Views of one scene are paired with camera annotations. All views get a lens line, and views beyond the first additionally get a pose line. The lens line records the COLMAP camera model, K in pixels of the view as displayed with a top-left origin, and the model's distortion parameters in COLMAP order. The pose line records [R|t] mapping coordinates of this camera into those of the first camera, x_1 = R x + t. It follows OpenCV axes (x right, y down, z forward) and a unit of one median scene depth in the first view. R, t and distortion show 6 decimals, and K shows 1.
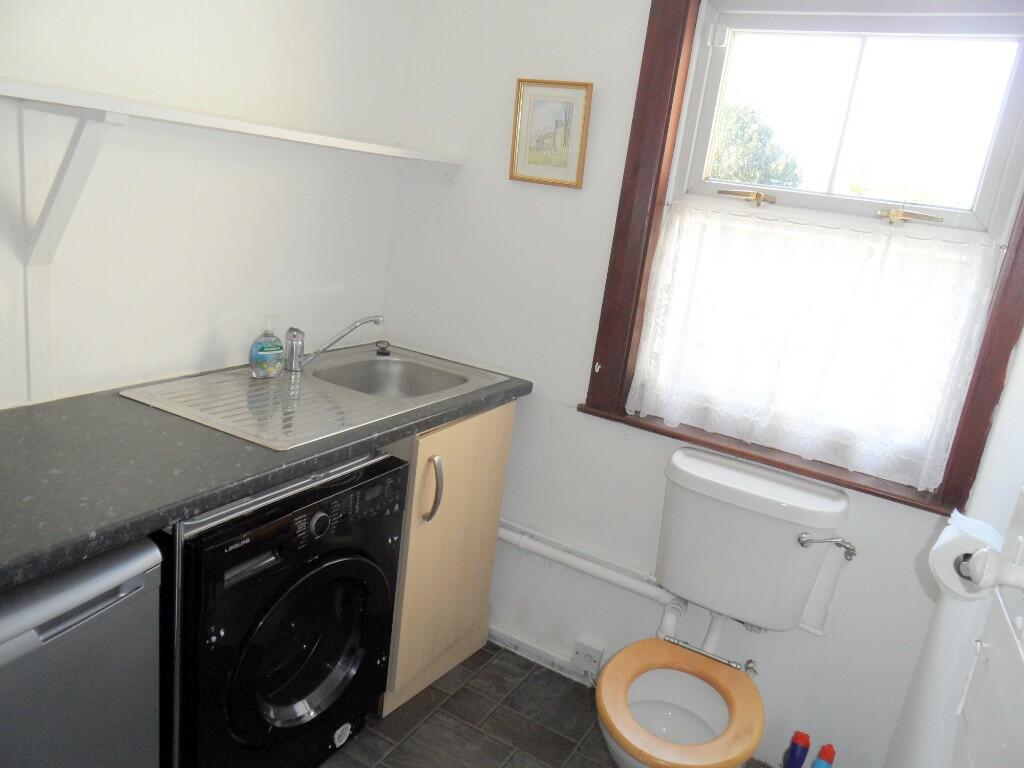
lens RADIAL K [[755.7, 0, 512.2], [0, 755.7, 384.2], [0, 0, 1]] dist [-0.032747, 0.033654]
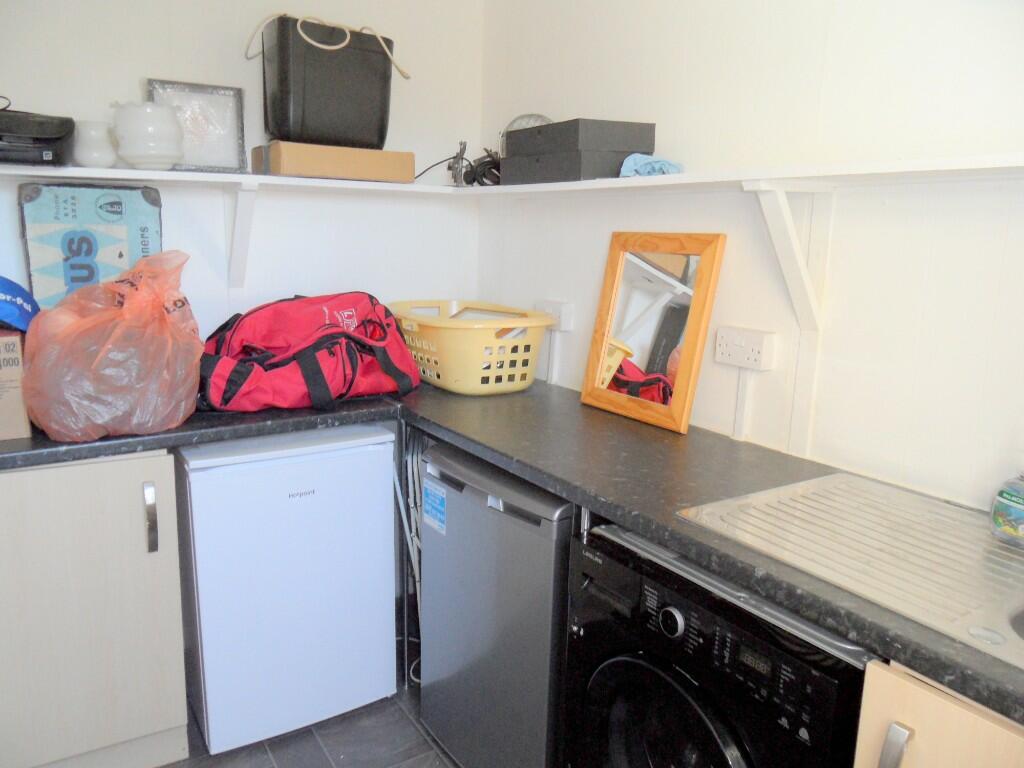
lens RADIAL K [[755.7, 0, 511.9], [0, 755.7, 383.8], [0, 0, 1]] dist [-0.032747, 0.033654]
pose [[-0.444435, 0.034548, -0.895145, 0.499965], [-0.316745, 0.928646, 0.193104, -0.144412], [0.837944, 0.369355, -0.401780, 0.991833]]
